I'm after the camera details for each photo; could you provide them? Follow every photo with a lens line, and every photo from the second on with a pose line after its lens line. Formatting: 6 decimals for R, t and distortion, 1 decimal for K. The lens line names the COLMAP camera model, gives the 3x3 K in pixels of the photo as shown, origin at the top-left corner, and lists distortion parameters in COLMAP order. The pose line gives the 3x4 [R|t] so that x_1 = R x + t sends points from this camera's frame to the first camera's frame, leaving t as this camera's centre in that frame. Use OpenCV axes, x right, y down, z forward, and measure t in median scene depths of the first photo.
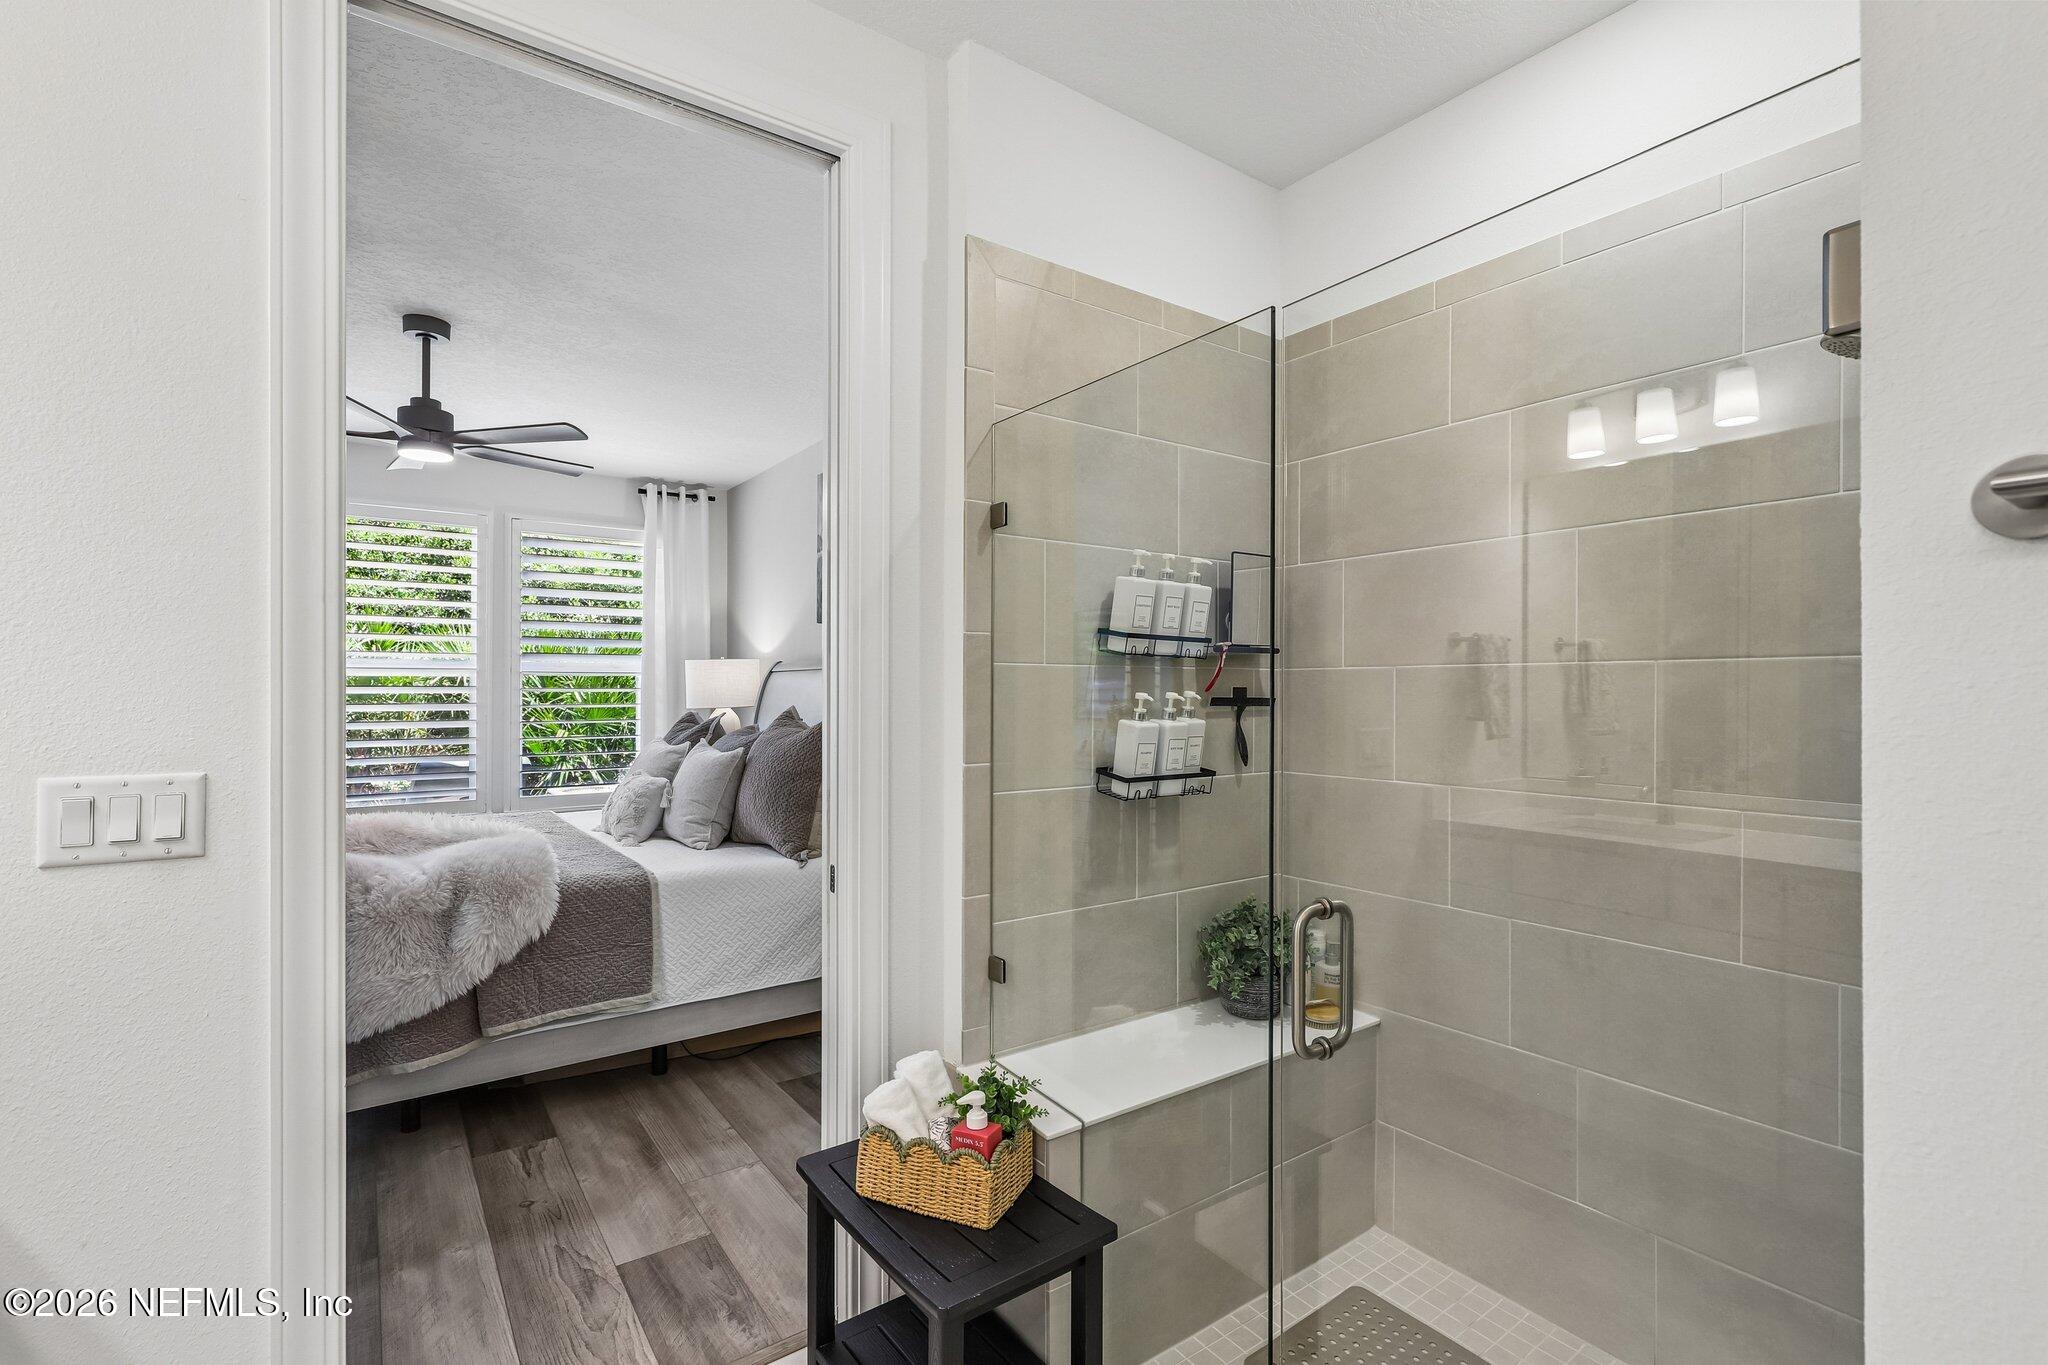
lens RADIAL K [[919.9, 0, 1025.0], [0, 919.9, 694.1], [0, 0, 1]] dist [-0.003670, 0.000649]
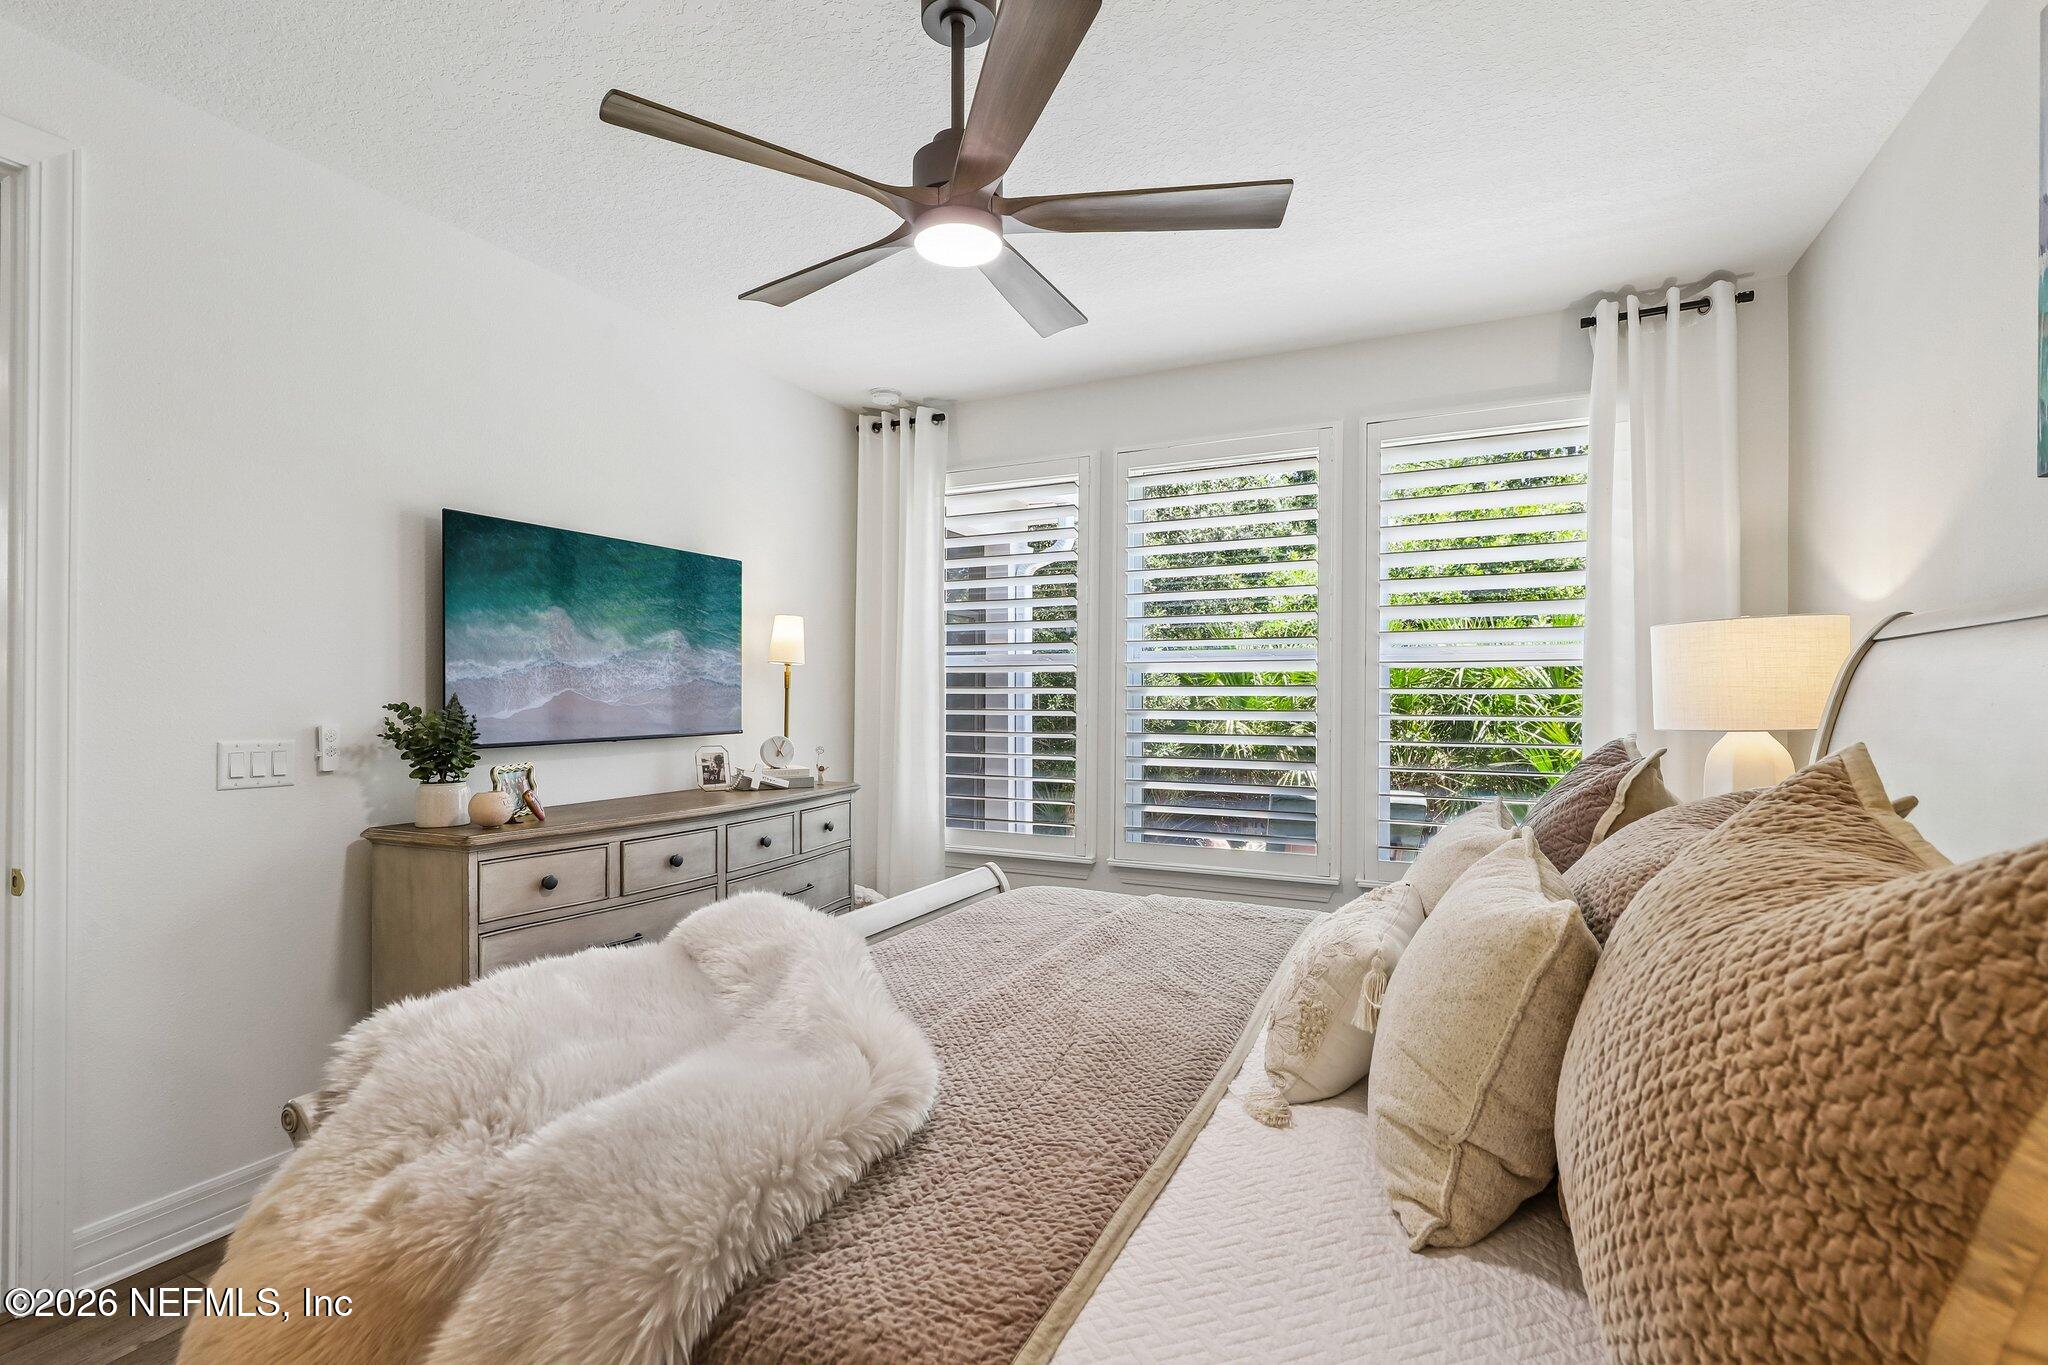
lens RADIAL K [[919.9, 0, 1037.4], [0, 919.9, 696.7], [0, 0, 1]] dist [-0.003670, 0.000649]
pose [[0.467321, 0.004577, -0.884076, -0.089668], [-0.003740, 0.999988, 0.003201, -0.002285], [0.884080, 0.001811, 0.467332, 0.460566]]
